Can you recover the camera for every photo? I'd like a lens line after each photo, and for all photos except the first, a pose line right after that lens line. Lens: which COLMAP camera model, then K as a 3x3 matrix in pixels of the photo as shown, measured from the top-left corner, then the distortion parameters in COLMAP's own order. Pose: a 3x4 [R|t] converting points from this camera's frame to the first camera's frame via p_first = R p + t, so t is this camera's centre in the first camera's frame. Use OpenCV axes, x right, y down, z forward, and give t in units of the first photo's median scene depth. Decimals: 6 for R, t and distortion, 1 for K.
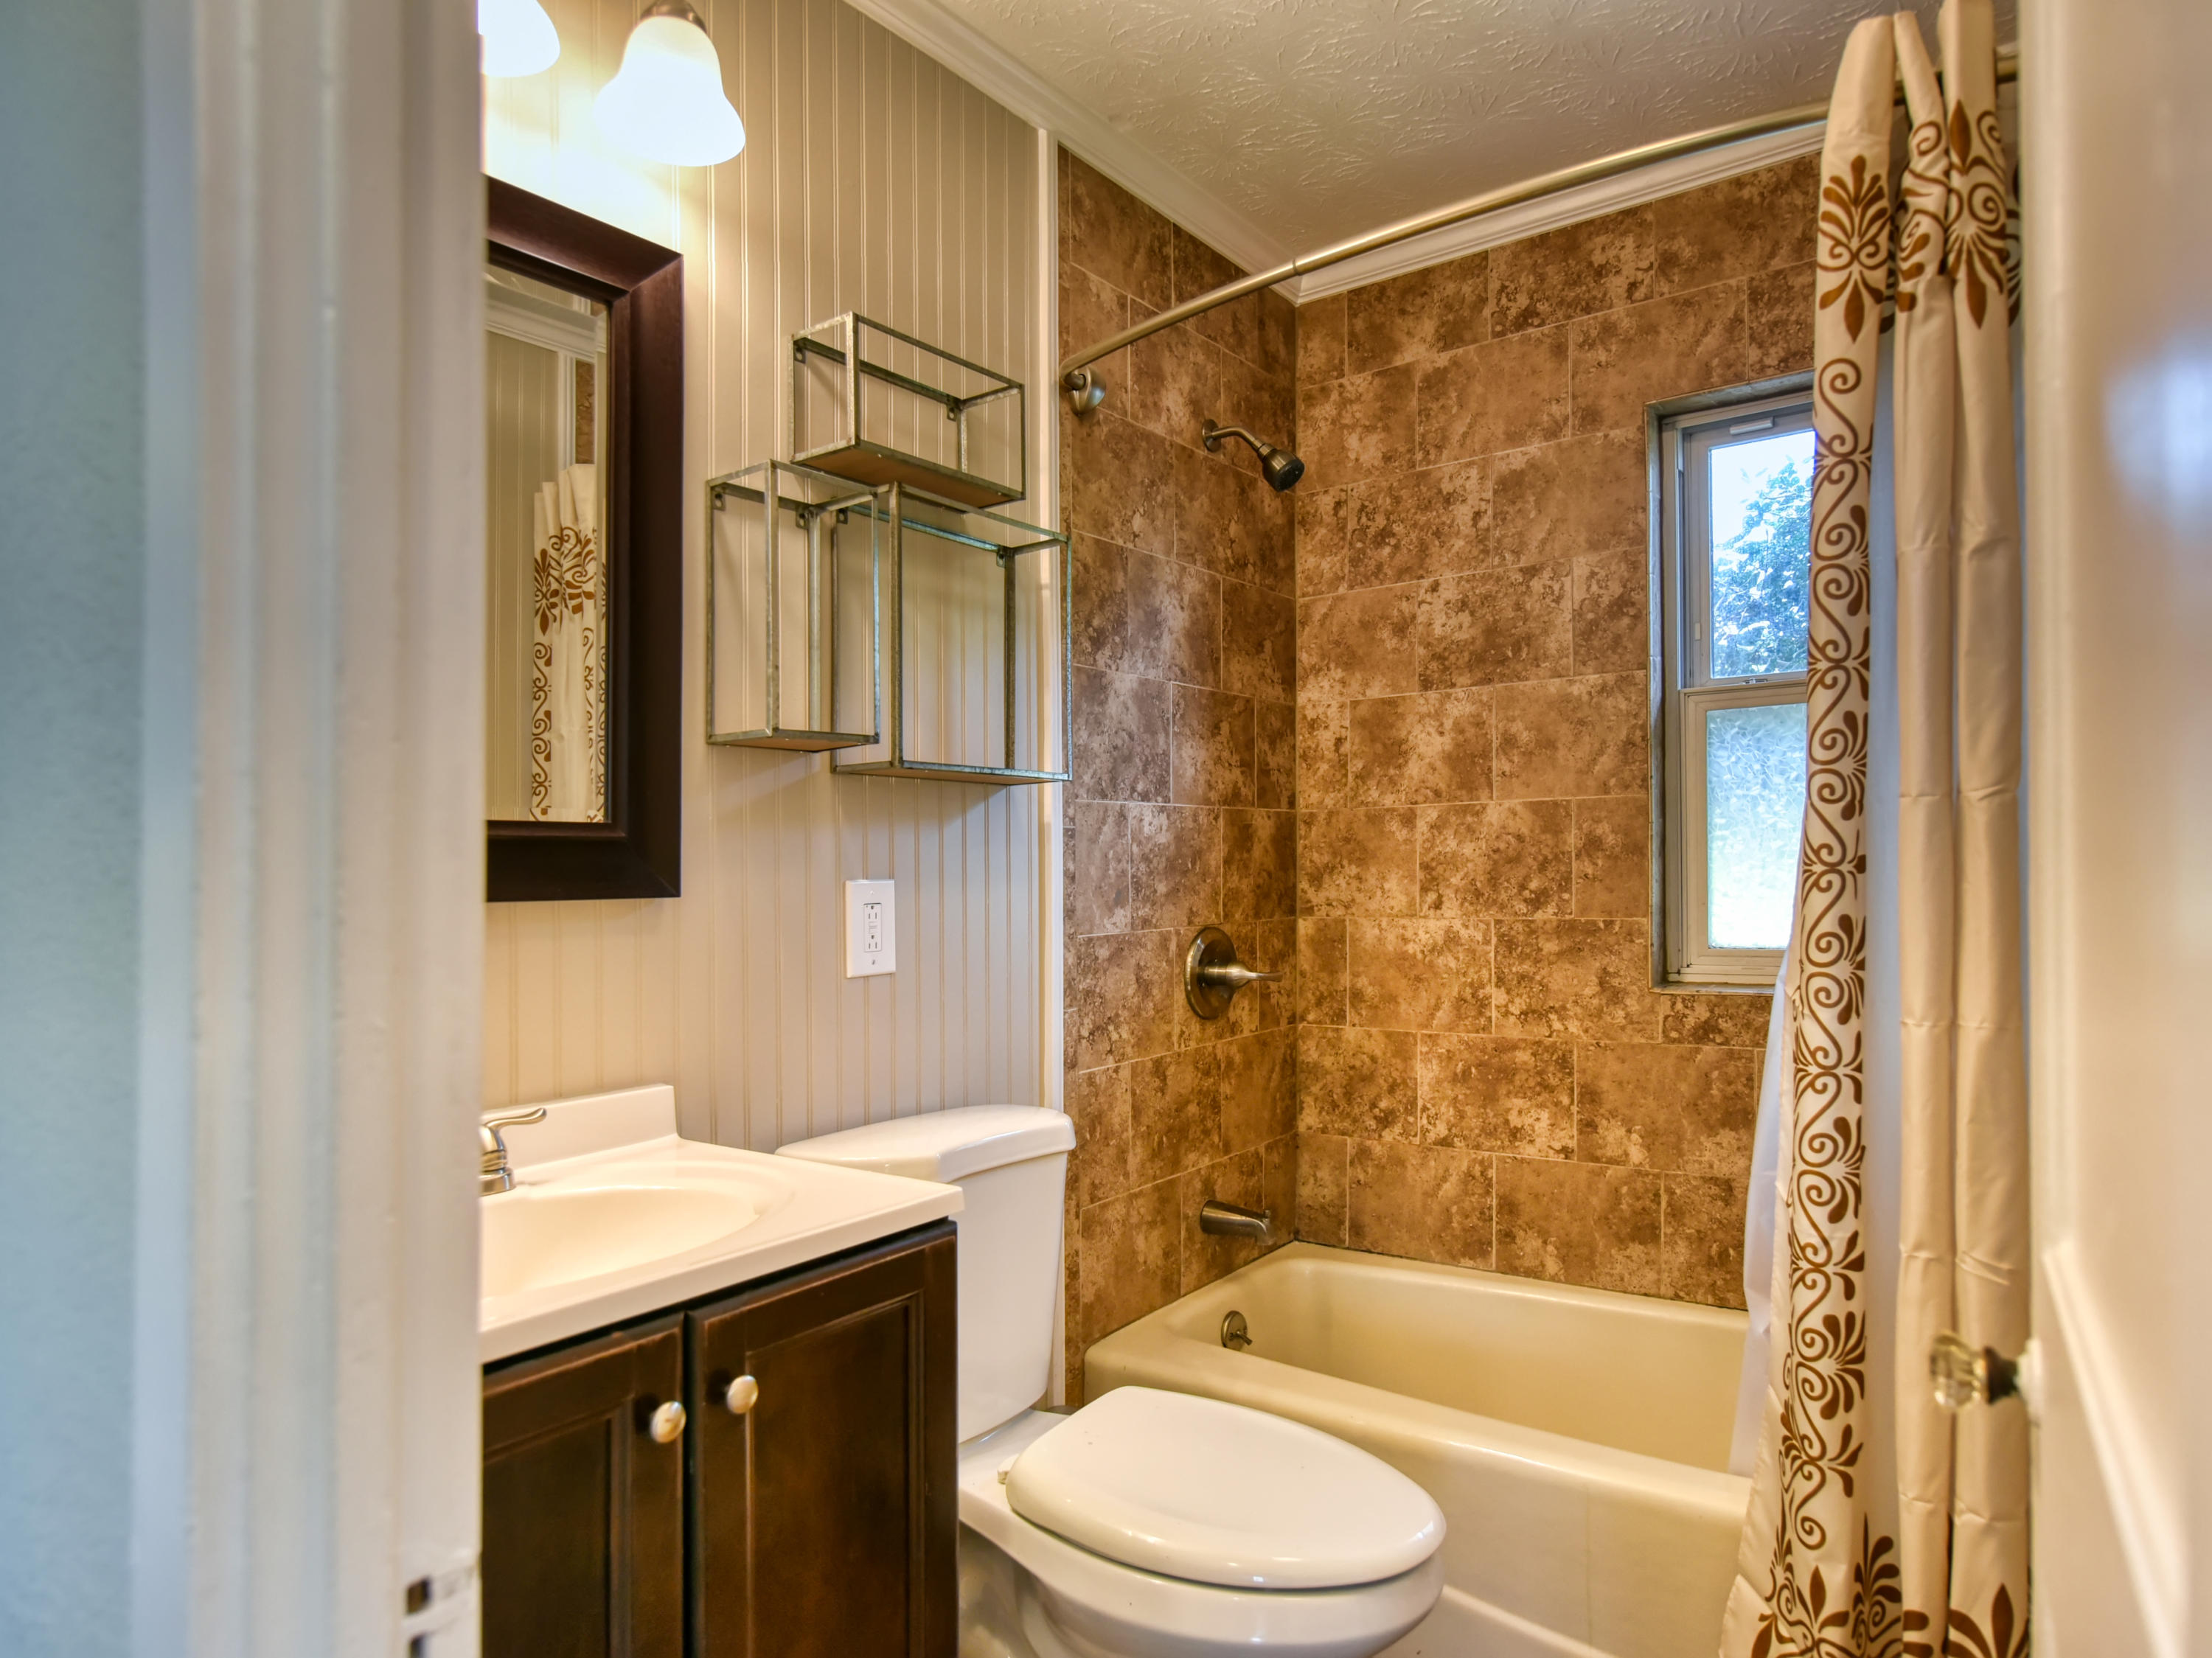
lens RADIAL K [[1371.1, 0, 1106.0], [0, 1371.1, 829.0], [0, 0, 1]] dist [-0.006087, -0.002515]
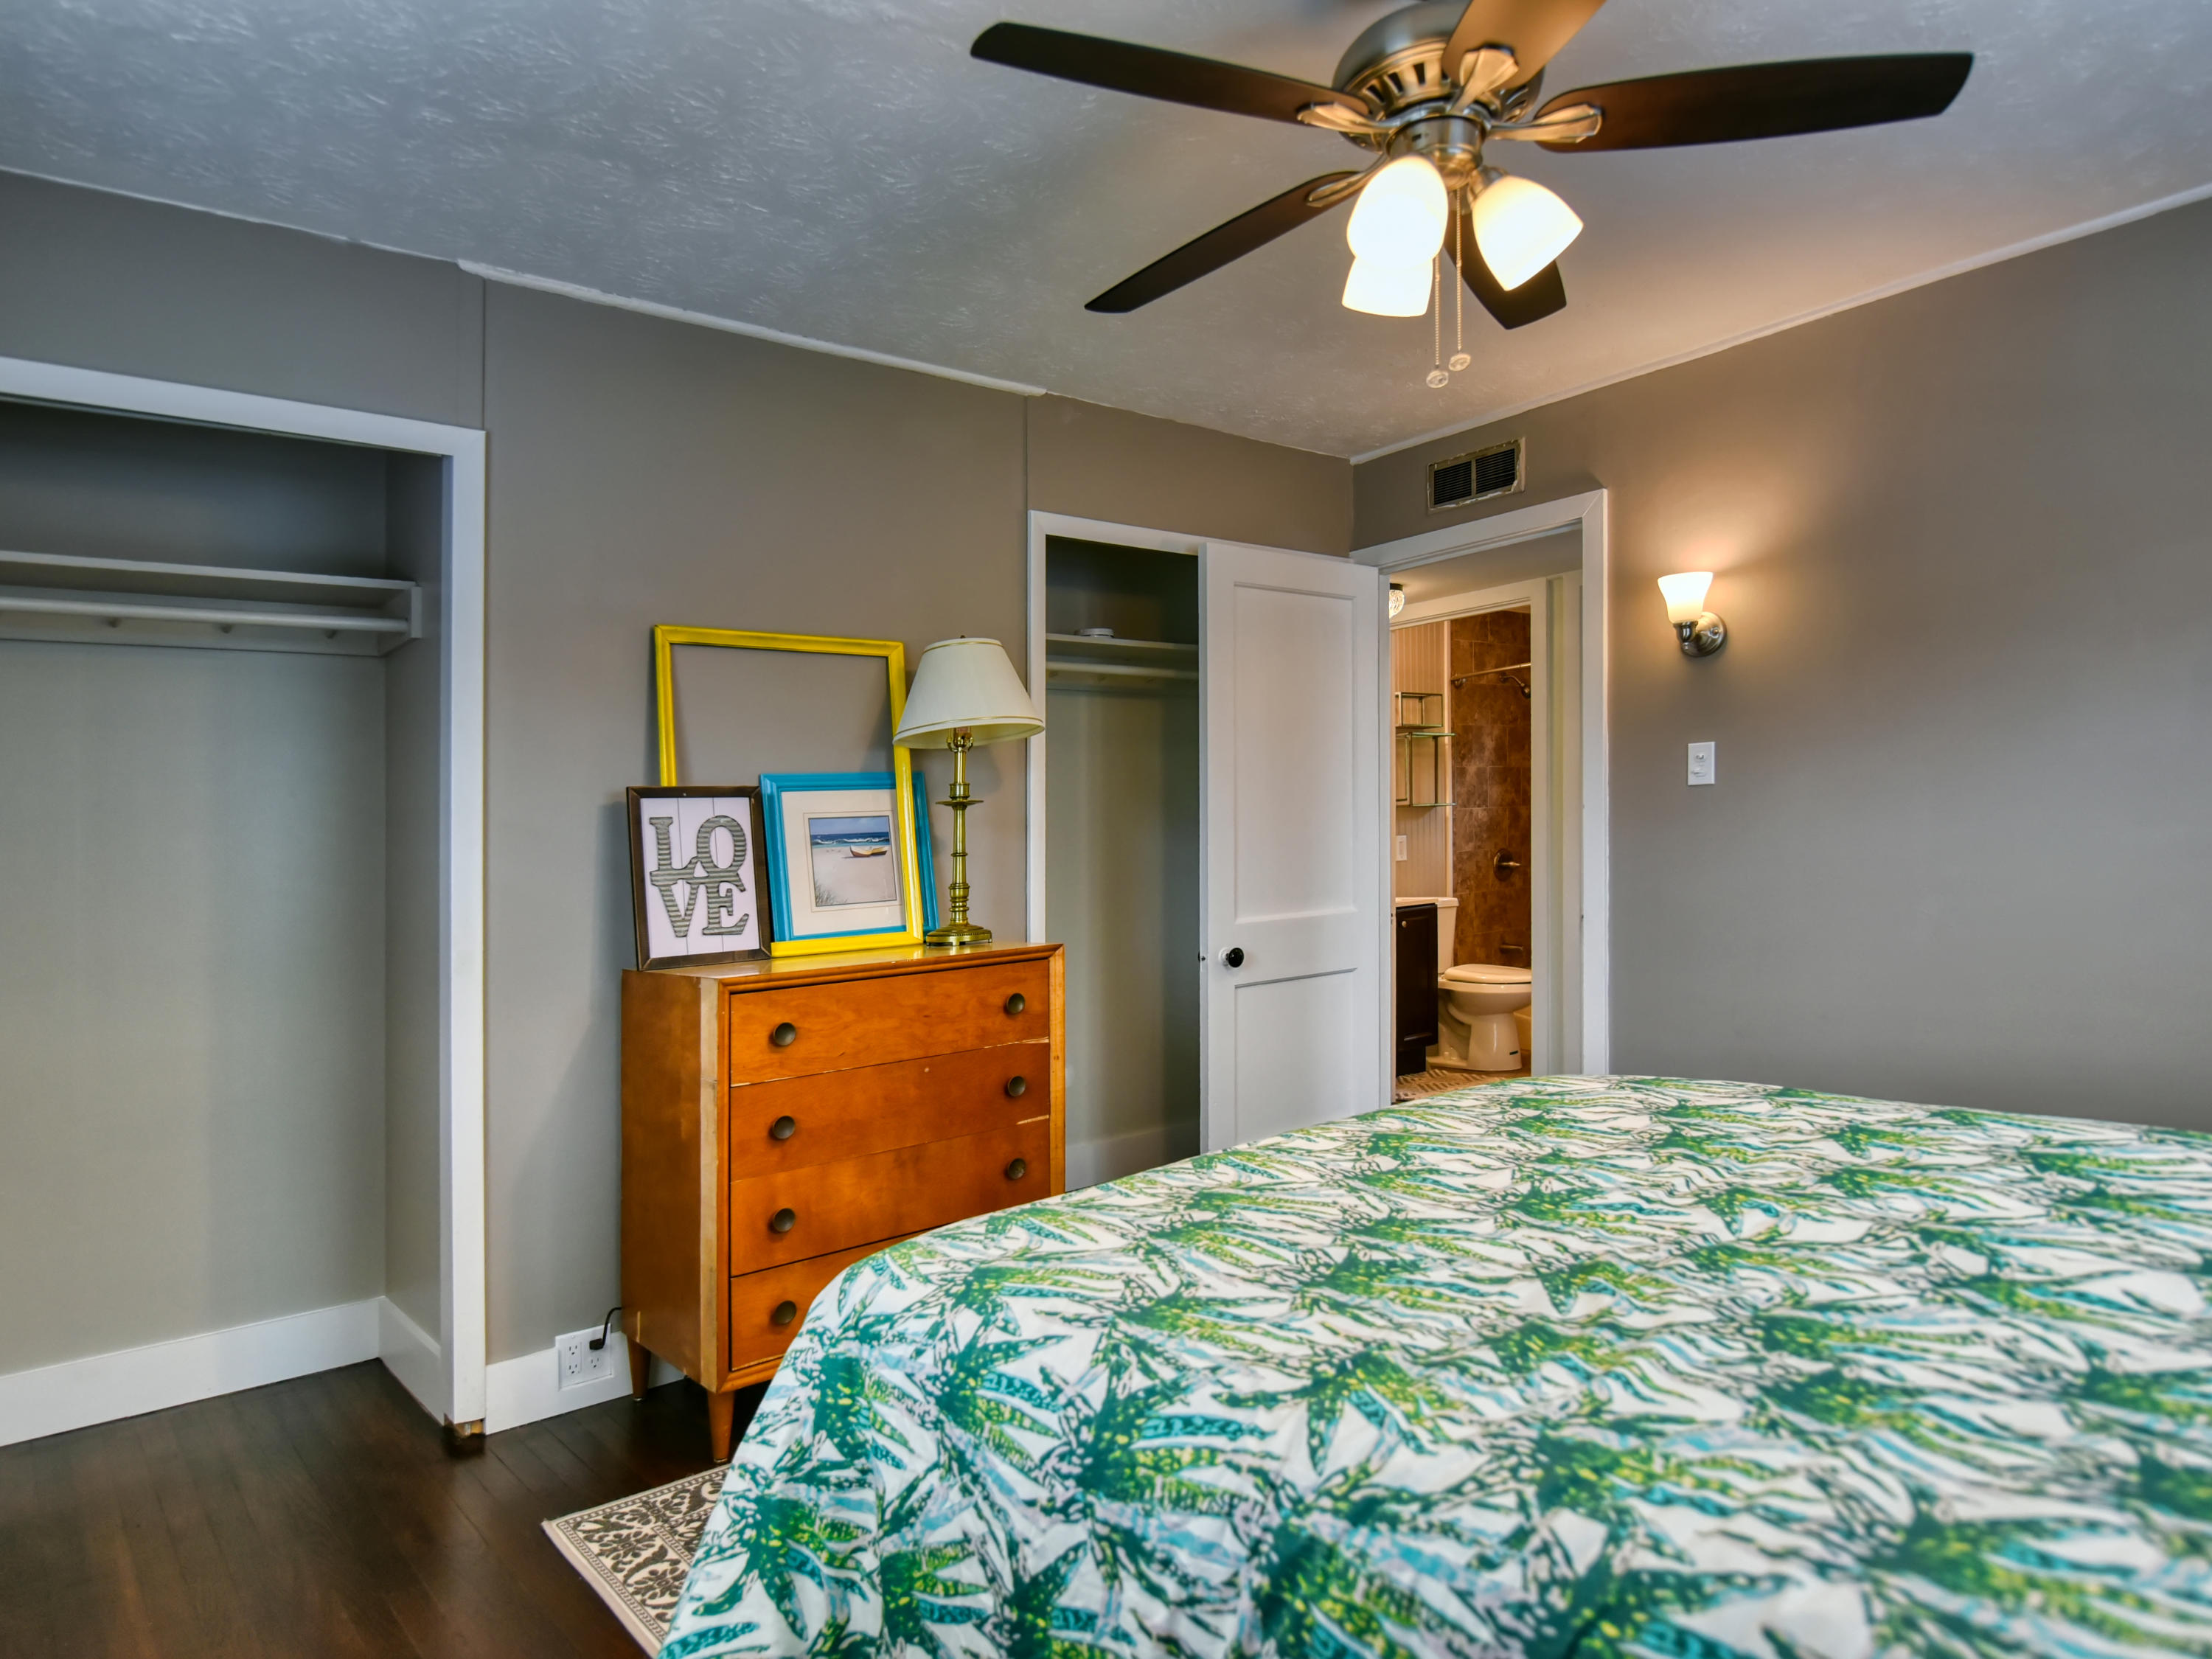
lens RADIAL K [[1371.2, 0, 1106.0], [0, 1371.2, 829.5], [0, 0, 1]] dist [-0.006087, -0.002515]
pose [[0.967235, -0.002523, -0.253872, -0.000282], [0.015735, 0.998624, 0.050024, -0.135659], [0.253396, -0.052380, 0.965943, -2.140200]]
